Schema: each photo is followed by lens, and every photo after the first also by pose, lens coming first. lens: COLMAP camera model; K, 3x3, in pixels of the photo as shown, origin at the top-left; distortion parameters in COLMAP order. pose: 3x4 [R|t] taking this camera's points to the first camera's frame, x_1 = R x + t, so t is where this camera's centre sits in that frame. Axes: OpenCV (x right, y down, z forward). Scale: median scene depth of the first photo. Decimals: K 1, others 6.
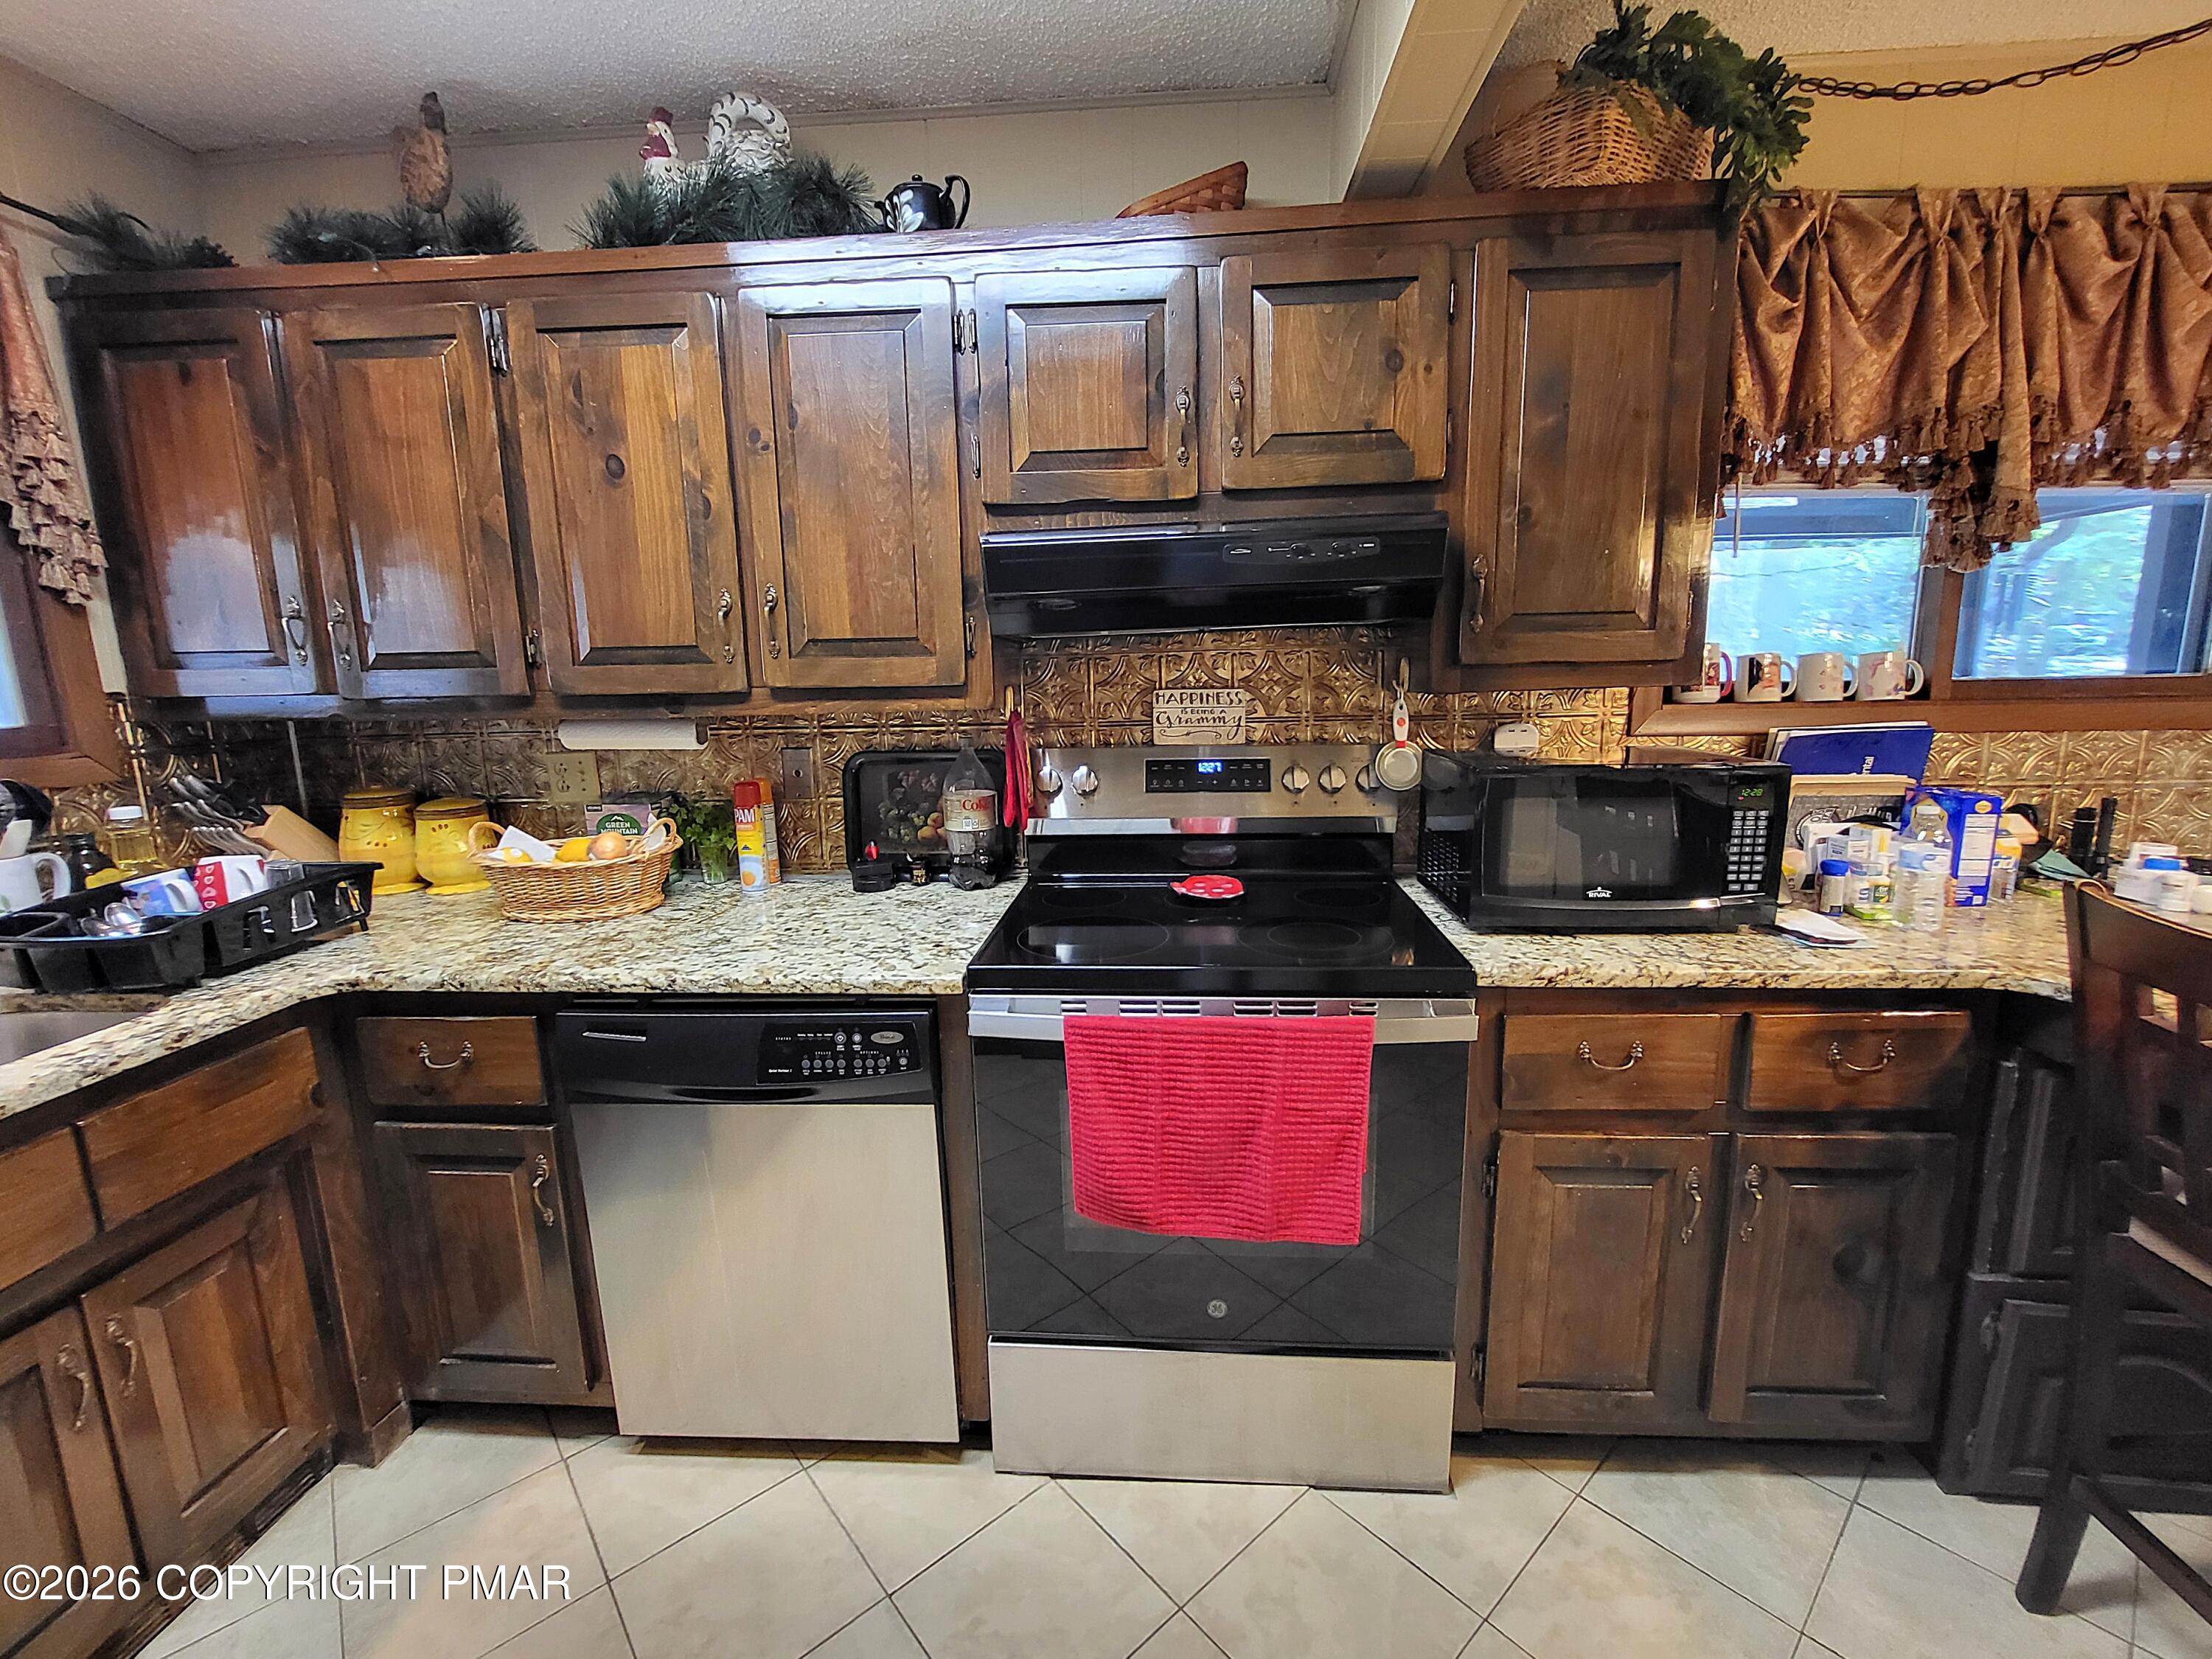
lens RADIAL K [[914.8, 0, 1106.6], [0, 914.8, 848.8], [0, 0, 1]] dist [-0.002203, -0.000348]
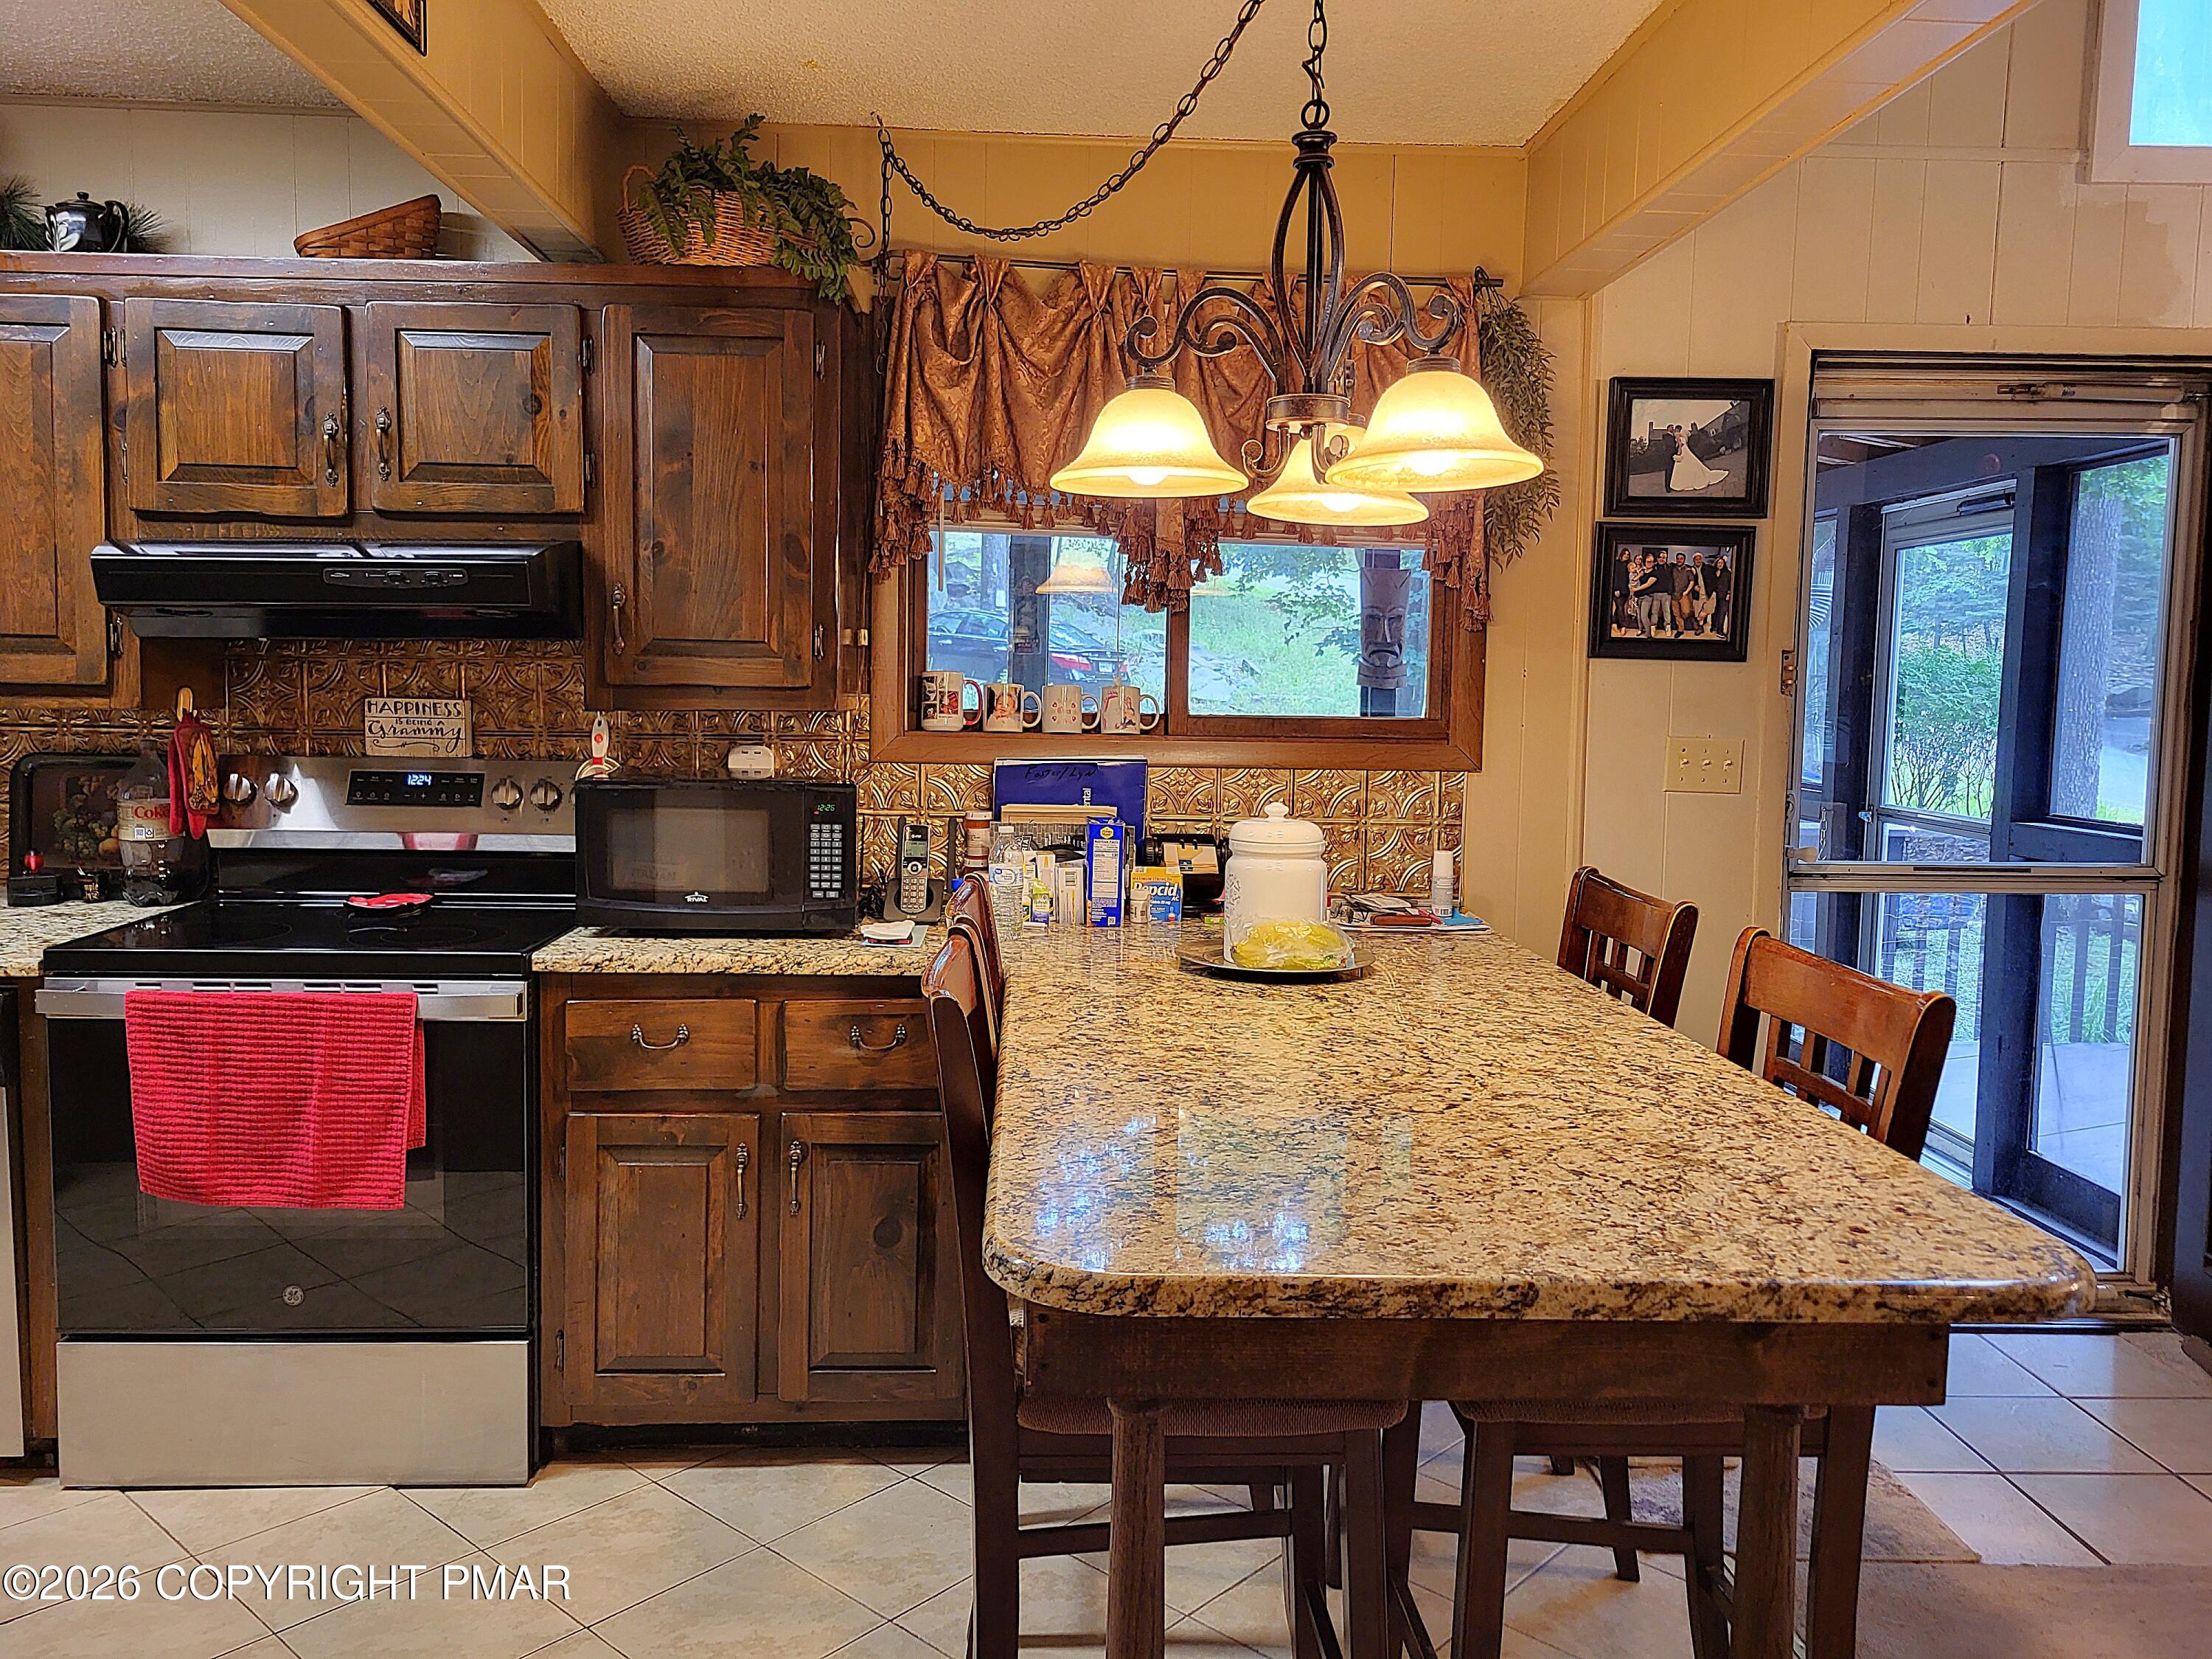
lens RADIAL K [[1699.9, 0, 1106.0], [0, 1699.9, 829.5], [0, 0, 1]] dist [0.057796, -0.037805]
pose [[0.993964, 0.026954, 0.106341, 0.769624], [-0.016492, 0.995044, -0.098059, 0.151021], [-0.108457, 0.095713, 0.989483, -1.008996]]
